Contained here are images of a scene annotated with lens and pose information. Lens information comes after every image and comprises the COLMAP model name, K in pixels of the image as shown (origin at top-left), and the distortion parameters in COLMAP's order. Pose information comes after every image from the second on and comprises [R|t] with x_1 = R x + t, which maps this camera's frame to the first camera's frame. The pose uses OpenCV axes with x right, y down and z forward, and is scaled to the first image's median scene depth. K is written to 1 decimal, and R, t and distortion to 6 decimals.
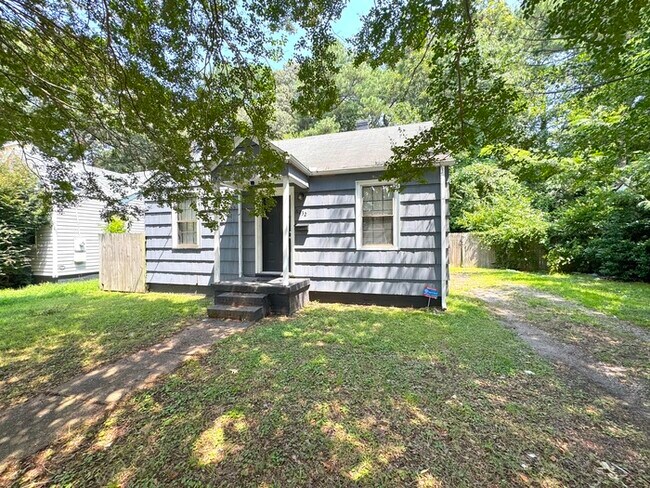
lens RADIAL K [[258.2, 0, 325.0], [0, 258.2, 244.0], [0, 0, 1]] dist [0.000103, 0.000042]
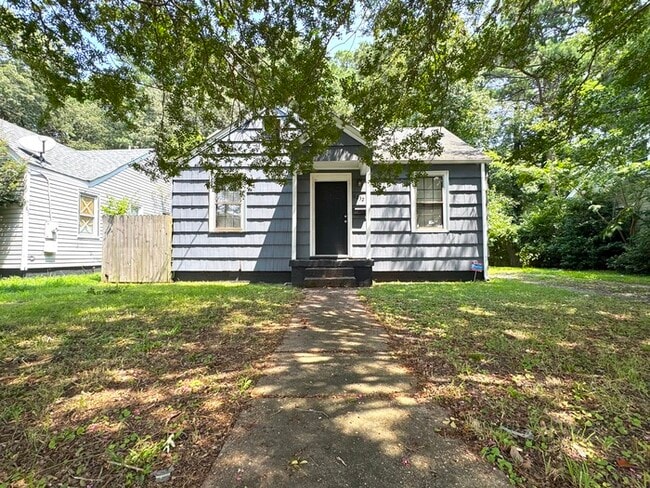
lens RADIAL K [[306.8, 0, 325.0], [0, 306.8, 244.0], [0, 0, 1]] dist [-0.000733, -0.000023]
pose [[0.969834, 0.013736, 0.243379, -0.549291], [-0.001140, 0.998656, -0.051817, 0.138686], [-0.243763, 0.049977, 0.968546, -0.186280]]
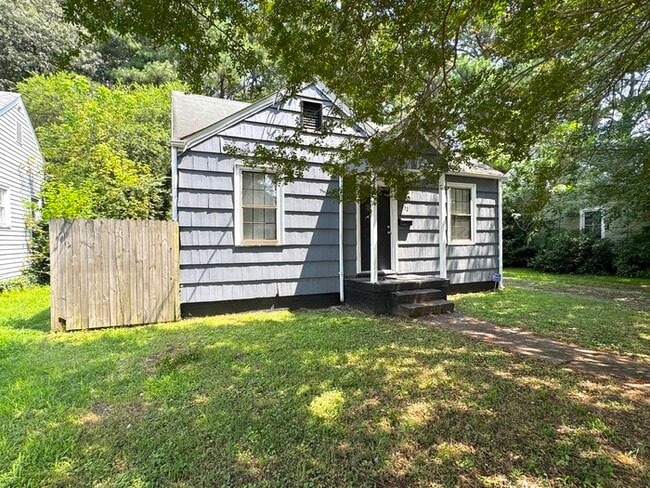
lens RADIAL K [[341.2, 0, 325.0], [0, 341.2, 244.0], [0, 0, 1]] dist [-0.000948, -0.000273]
pose [[0.770587, -0.001864, 0.637332, -1.170646], [0.009636, 0.999916, -0.008726, 0.026075], [-0.637262, 0.012865, 0.770540, 0.211634]]
